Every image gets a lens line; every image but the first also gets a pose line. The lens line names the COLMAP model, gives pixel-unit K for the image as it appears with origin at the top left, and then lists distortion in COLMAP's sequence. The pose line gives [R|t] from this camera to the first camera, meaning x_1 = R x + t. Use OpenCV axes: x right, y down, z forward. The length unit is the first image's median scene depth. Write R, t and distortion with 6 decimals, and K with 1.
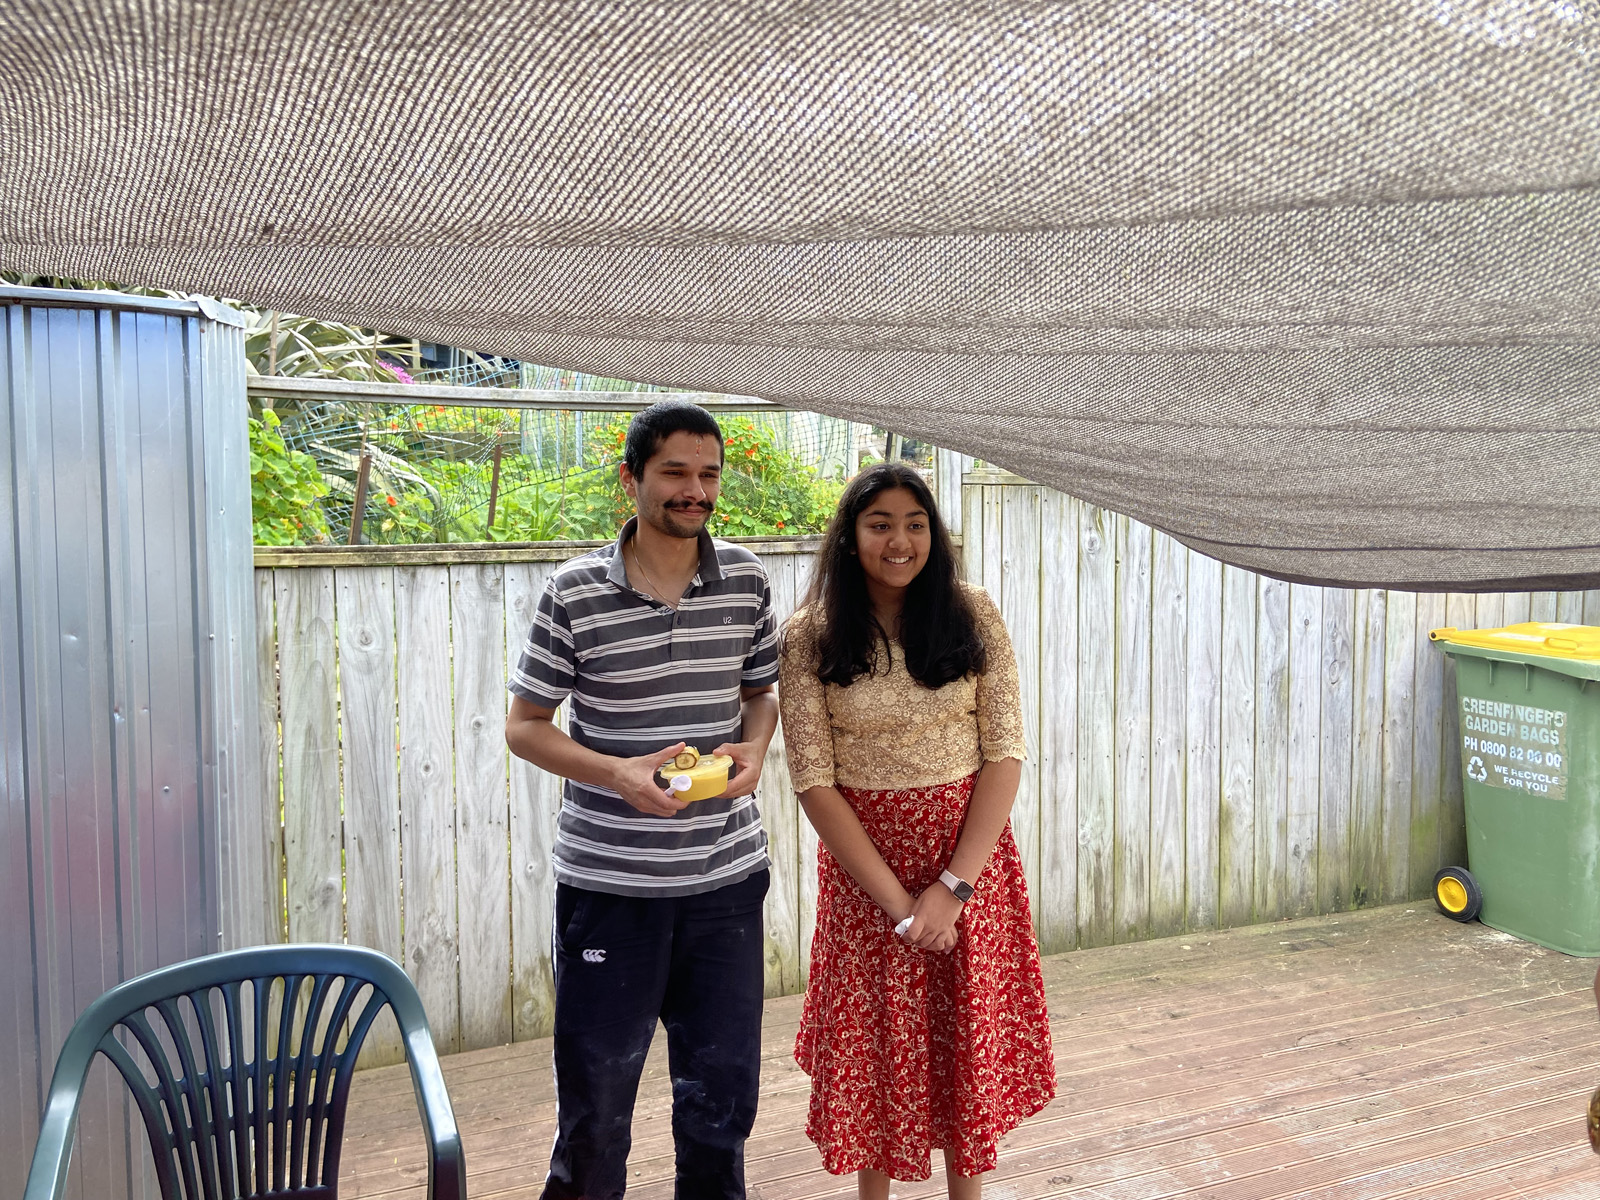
lens RADIAL K [[1204.7, 0, 817.7], [0, 1204.7, 580.5], [0, 0, 1]] dist [0.127063, -0.160564]
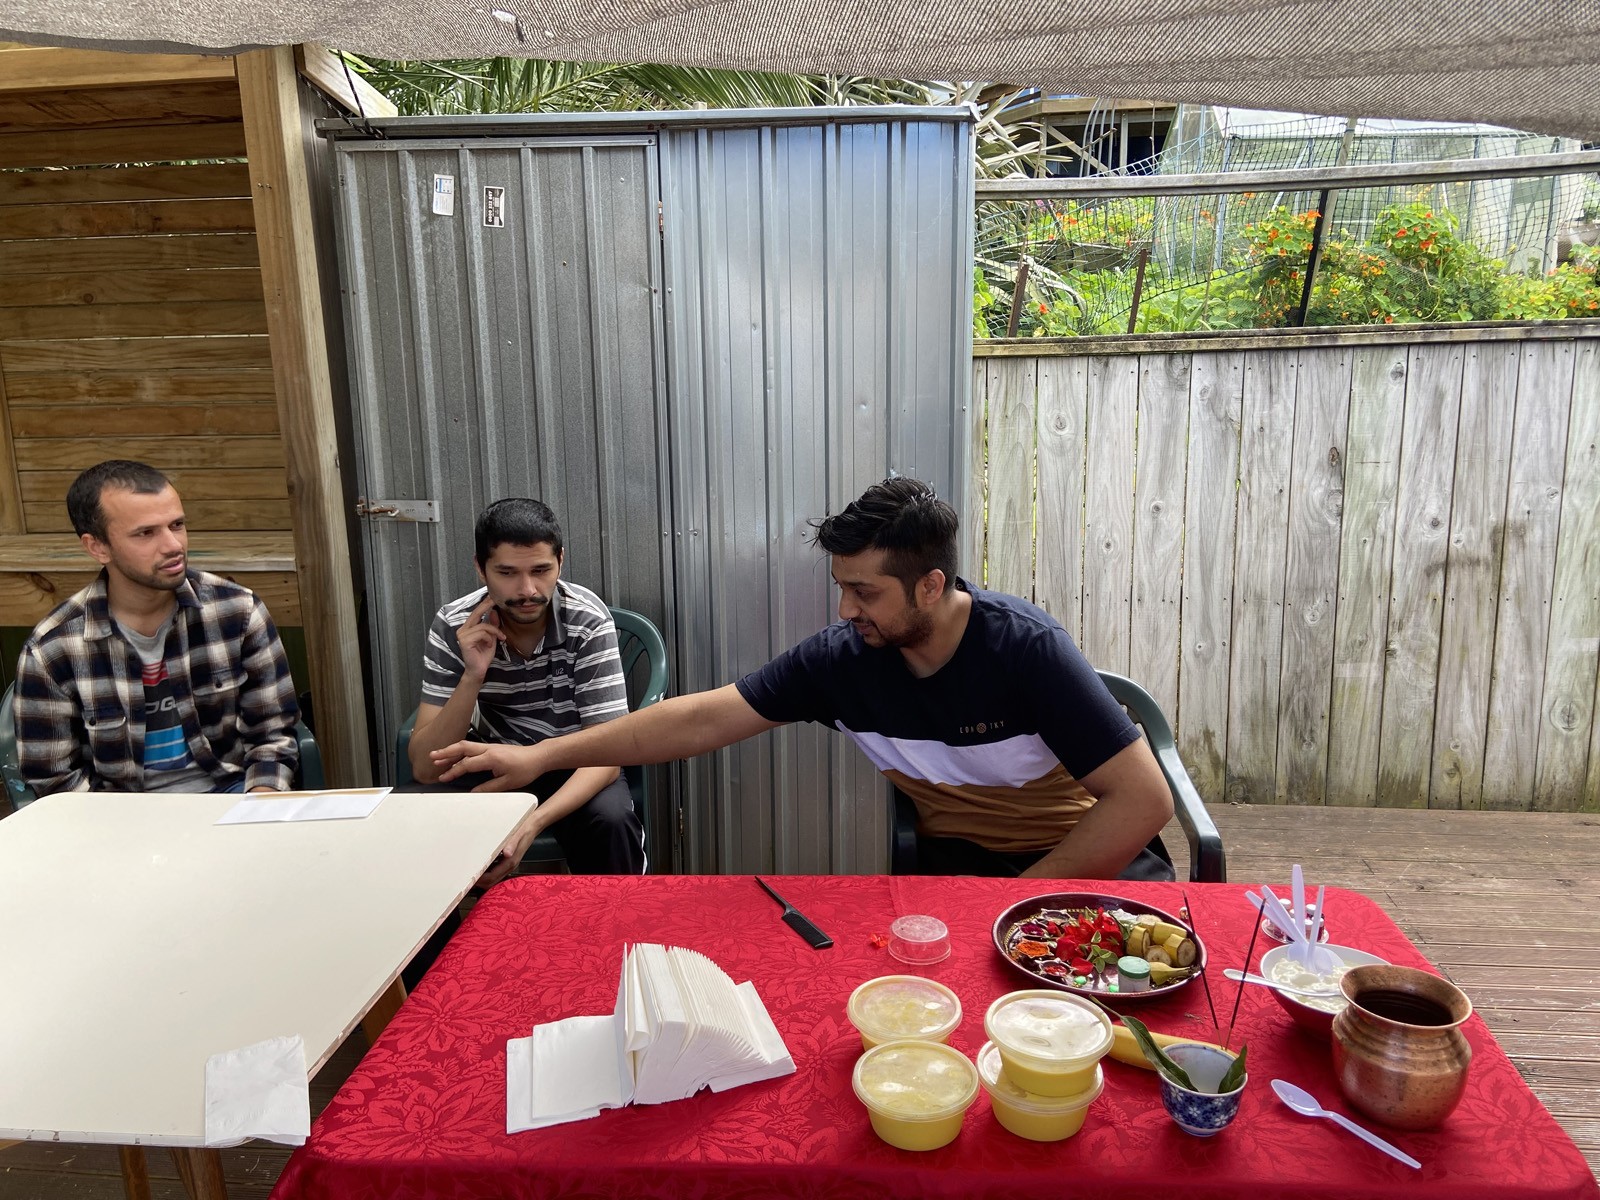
lens RADIAL K [[1204.3, 0, 805.8], [0, 1204.3, 579.5], [0, 0, 1]] dist [0.135040, -0.173905]
pose [[0.885402, 0.080280, -0.457841, -0.052268], [-0.014872, 0.989361, 0.144719, 0.026913], [0.464588, -0.121326, 0.877176, -0.069130]]
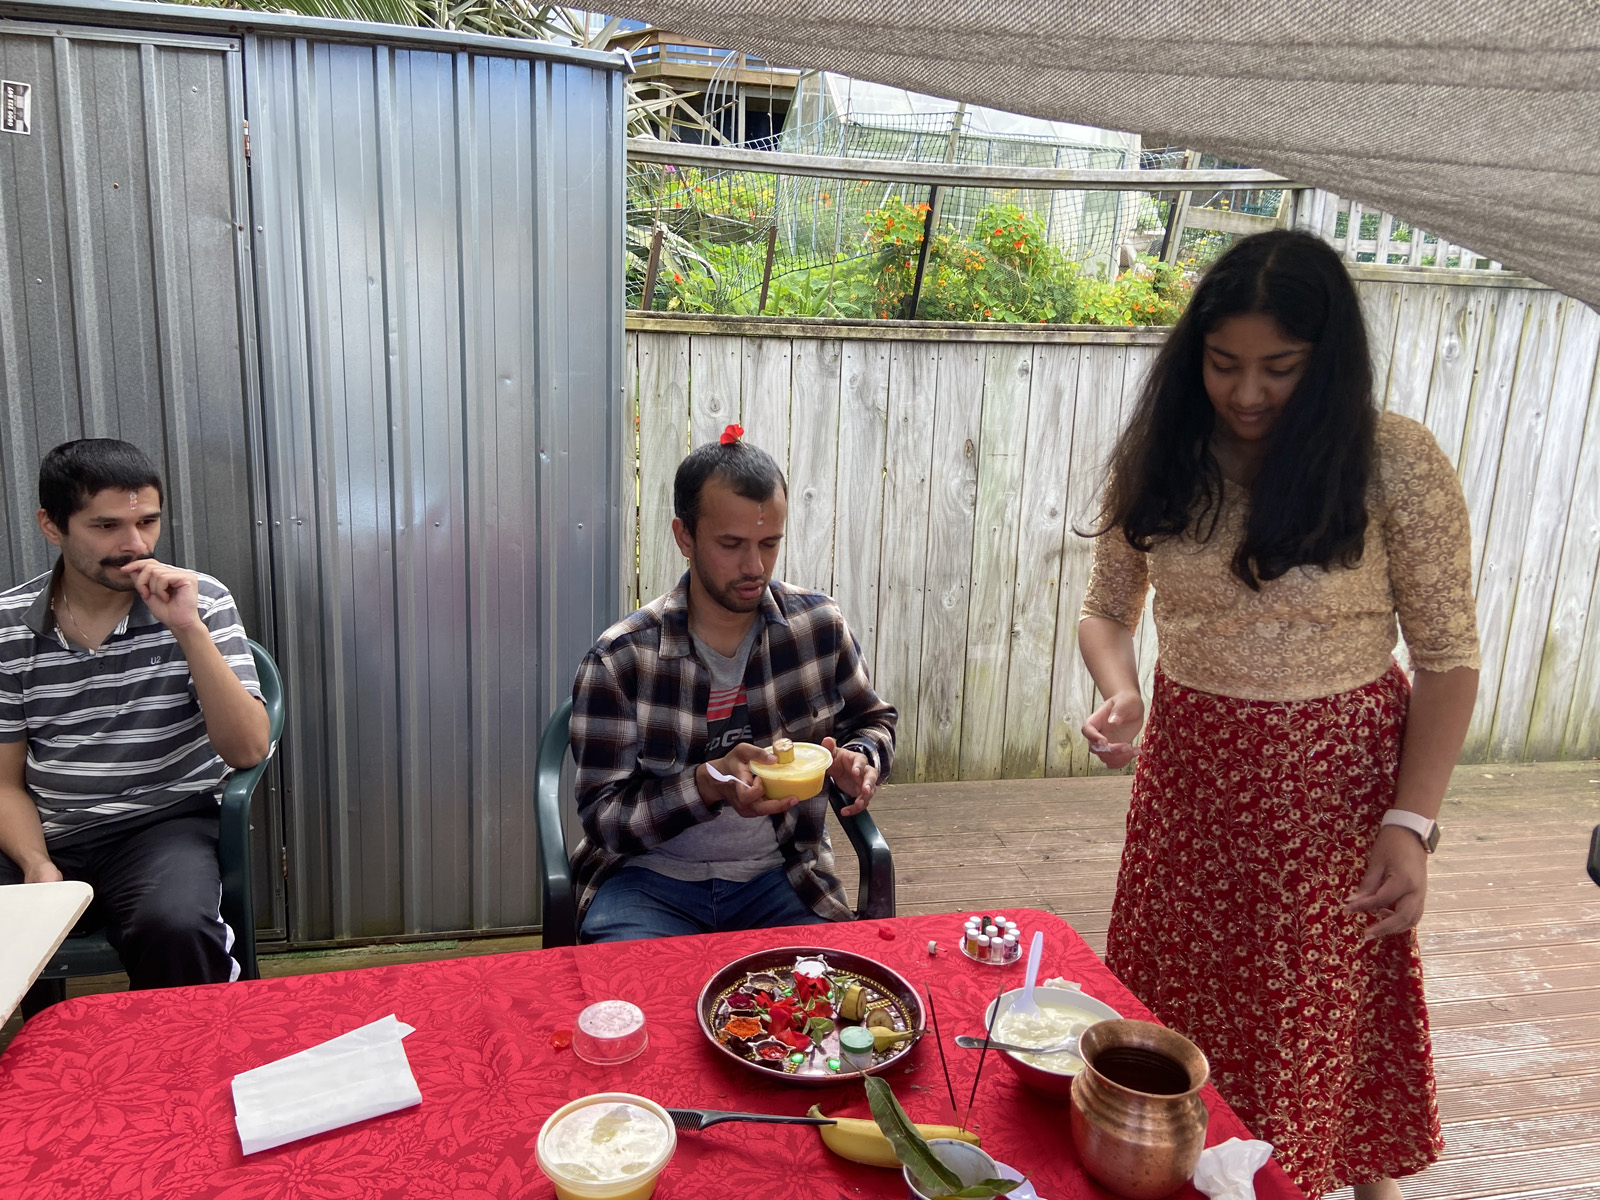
lens RADIAL K [[1204.7, 0, 817.7], [0, 1204.7, 580.5], [0, 0, 1]] dist [0.127063, -0.160564]
pose [[0.984814, 0.083171, -0.152394, -0.093927], [-0.057878, 0.984849, 0.163472, 0.017366], [0.163682, -0.152170, 0.974706, -0.021677]]
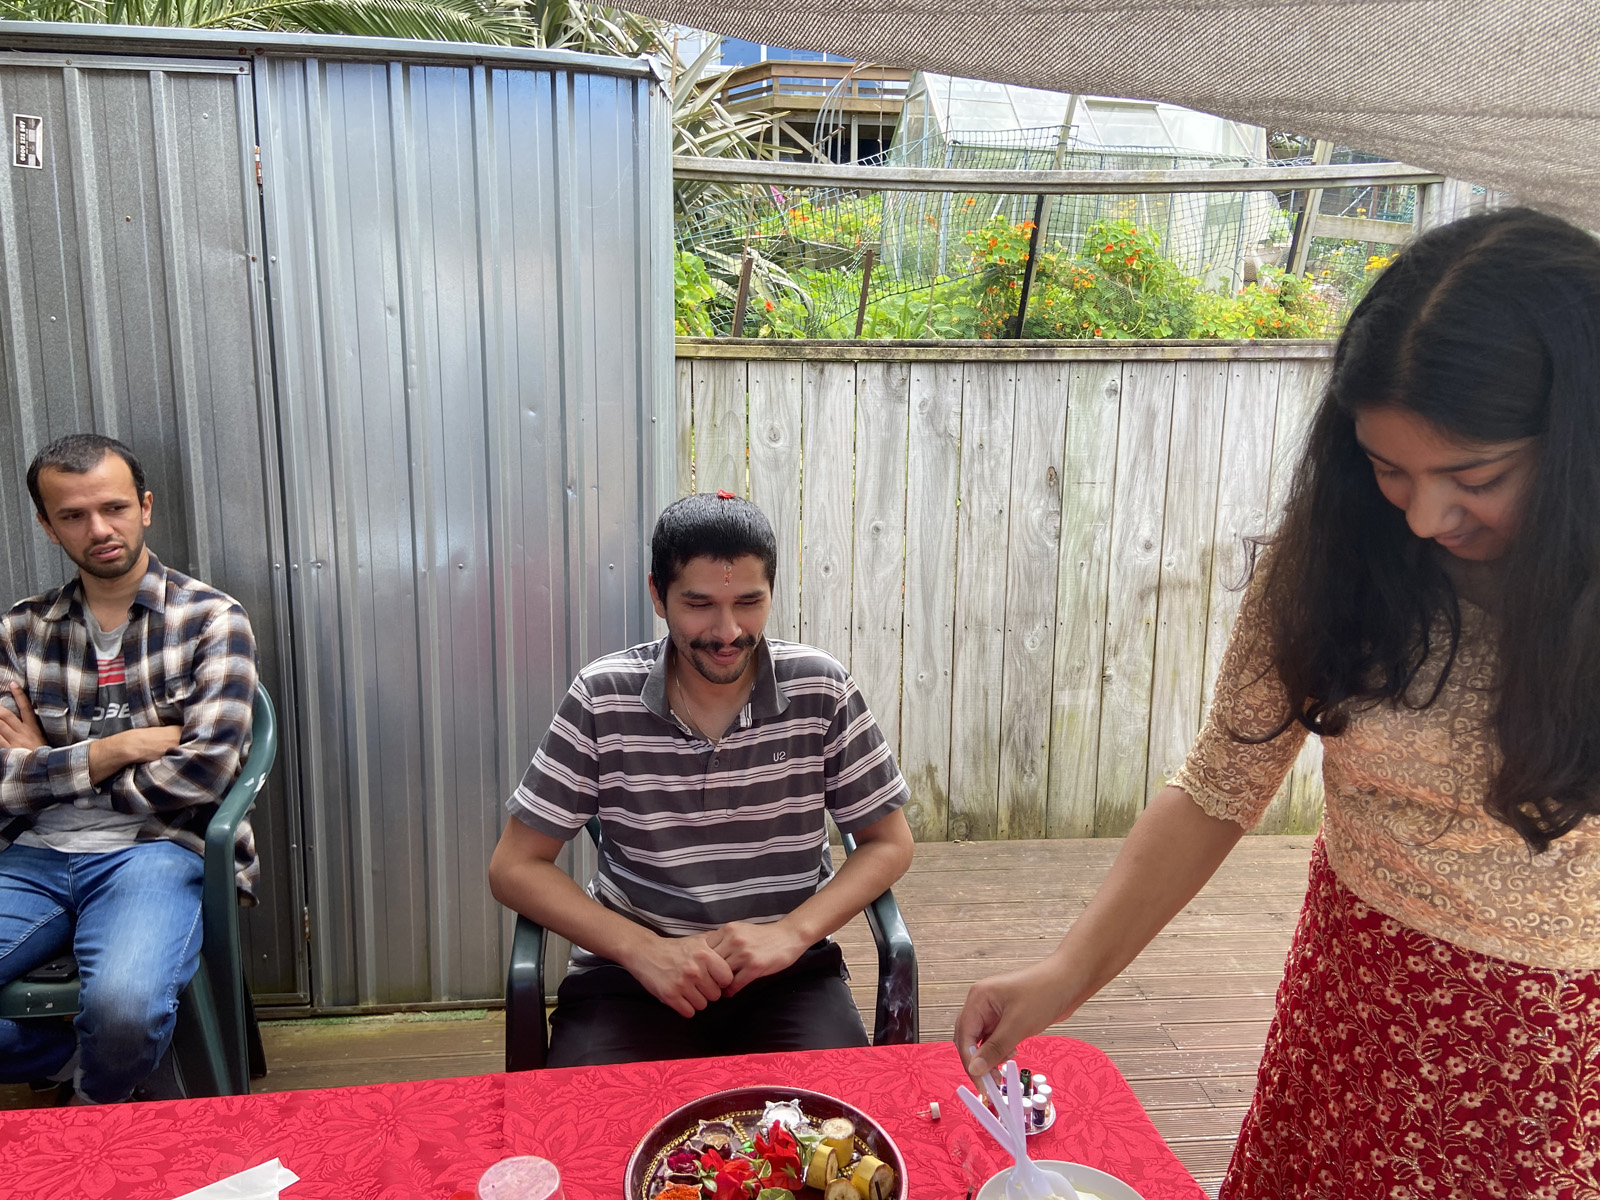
lens RADIAL K [[1204.7, 0, 817.7], [0, 1204.7, 580.5], [0, 0, 1]] dist [0.127063, -0.160564]
pose [[0.963945, 0.075584, -0.255143, -0.065037], [-0.038768, 0.988472, 0.146357, 0.016525], [0.263264, -0.131189, 0.955762, 0.047973]]
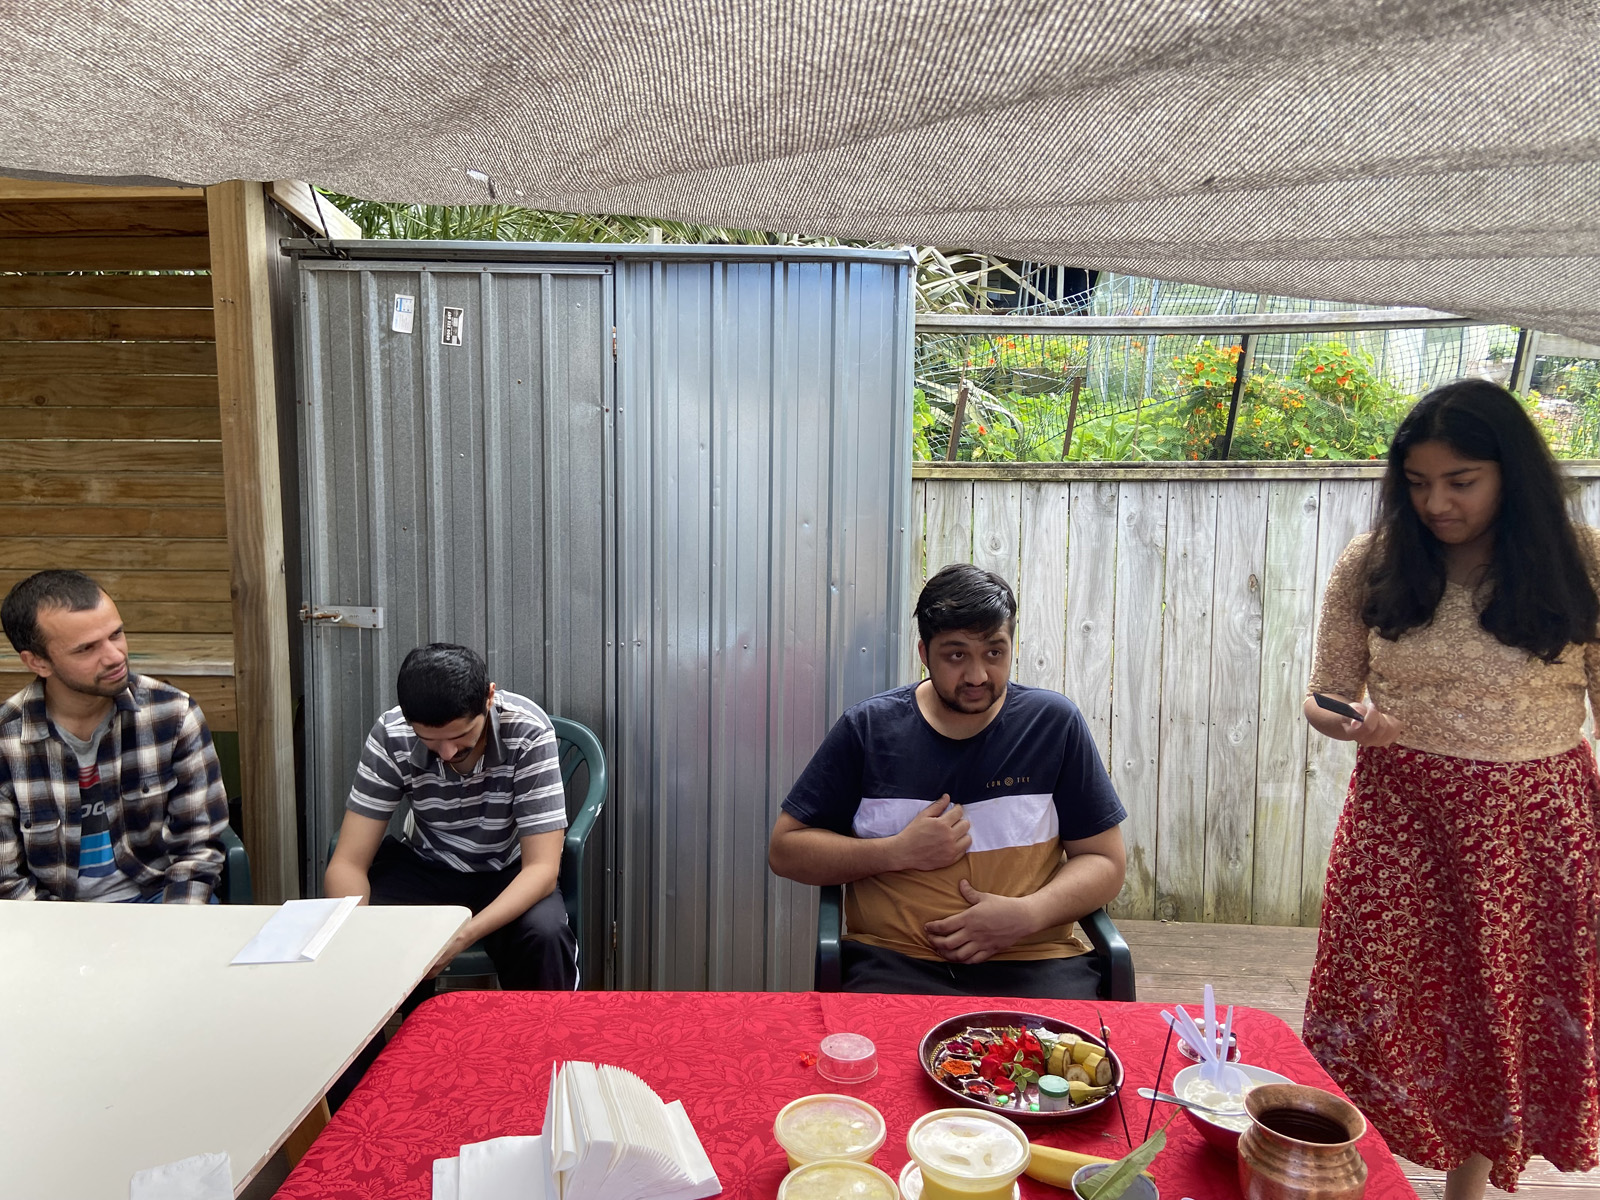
lens RADIAL K [[1205.8, 0, 805.9], [0, 1205.8, 582.8], [0, 0, 1]] dist [0.132515, -0.168947]
pose [[0.904386, 0.061797, -0.422218, -0.042630], [-0.039980, 0.997377, 0.060341, 0.018928], [0.424839, -0.037692, 0.904484, -0.085119]]
